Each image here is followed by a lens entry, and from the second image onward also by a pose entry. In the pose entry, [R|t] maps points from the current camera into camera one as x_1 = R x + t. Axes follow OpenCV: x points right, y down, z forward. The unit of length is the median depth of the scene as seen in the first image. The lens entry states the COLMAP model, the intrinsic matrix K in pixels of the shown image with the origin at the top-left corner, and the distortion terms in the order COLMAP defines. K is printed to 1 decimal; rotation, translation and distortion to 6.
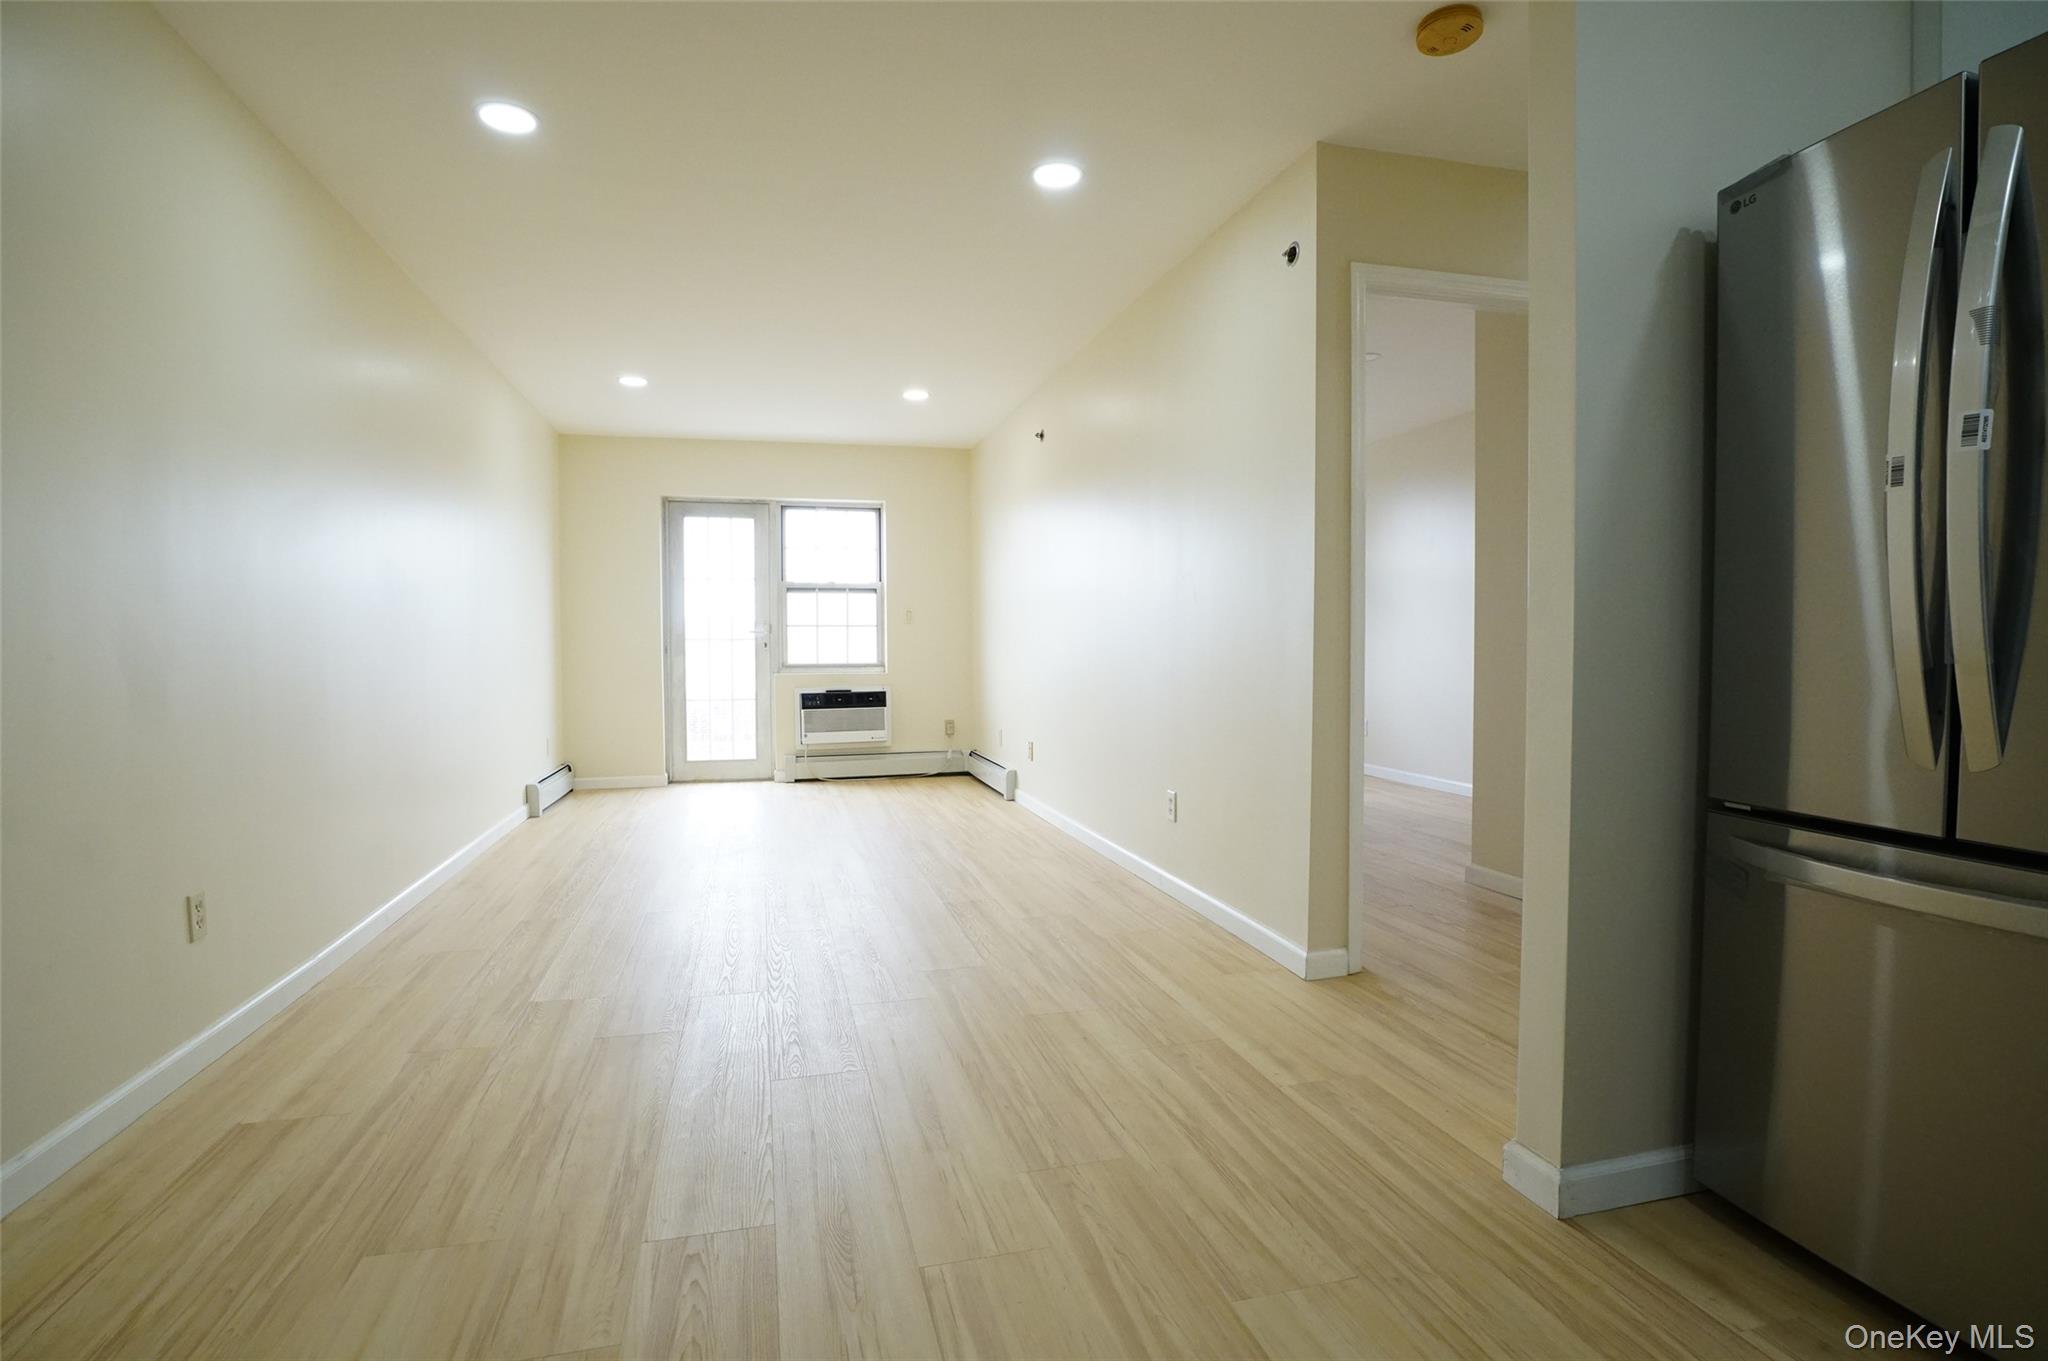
lens RADIAL K [[989.9, 0, 1015.4], [0, 989.9, 683.5], [0, 0, 1]] dist [-0.045254, 0.011202]
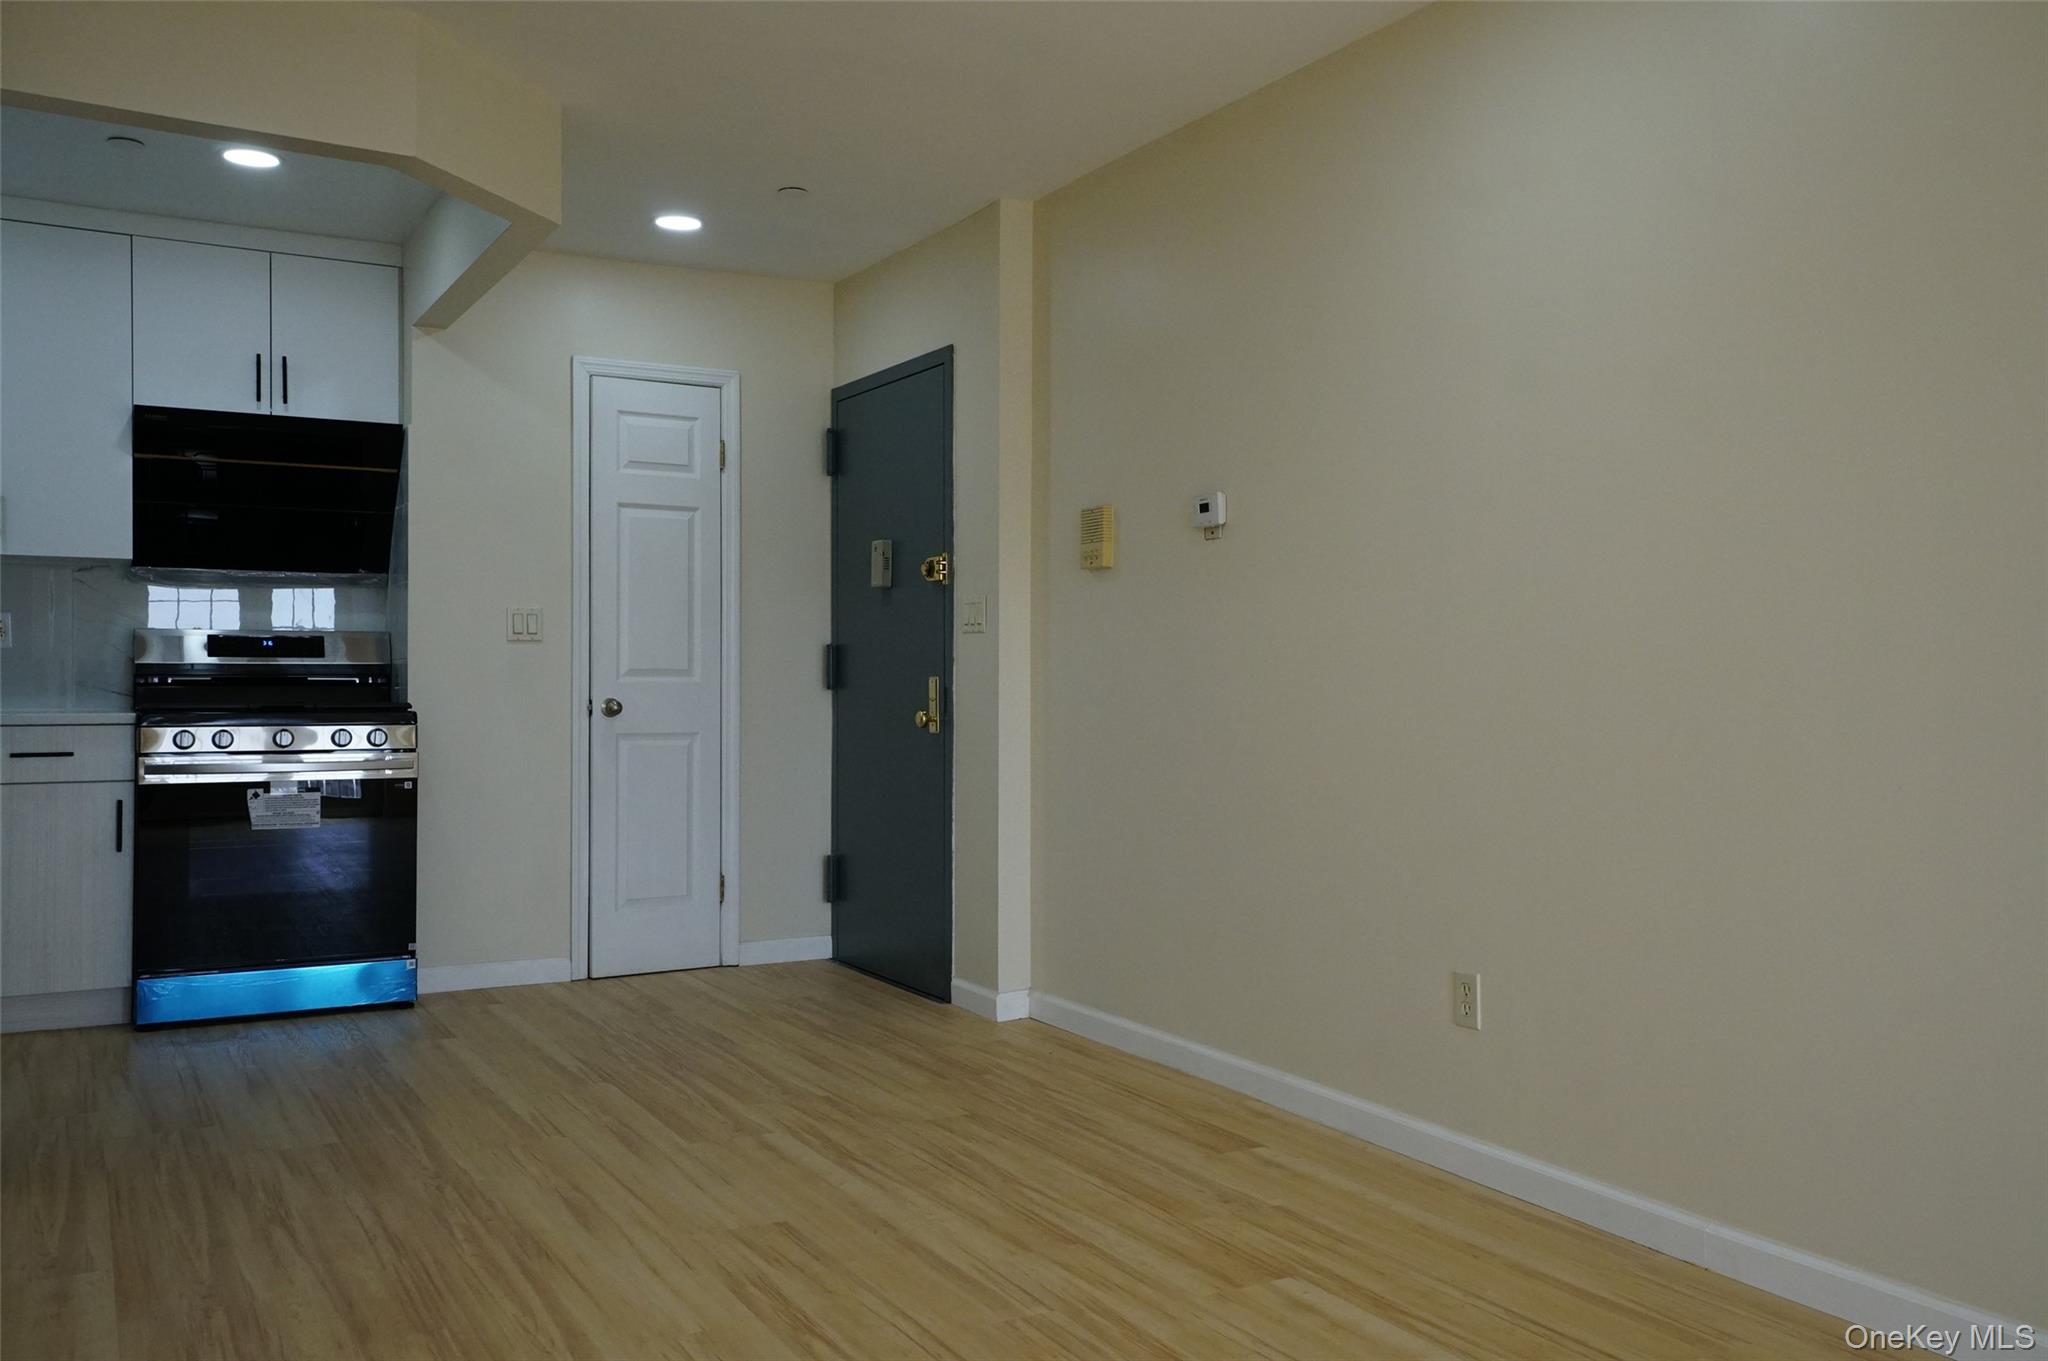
lens RADIAL K [[1697.1, 0, 1024.0], [0, 1697.1, 680.5], [0, 0, 1]] dist [0.018118, 0.009595]
pose [[-0.967203, 0.000984, -0.254001, -0.088495], [-0.008694, 0.999278, 0.036979, -0.113326], [0.253854, 0.037974, -0.966497, 2.717372]]
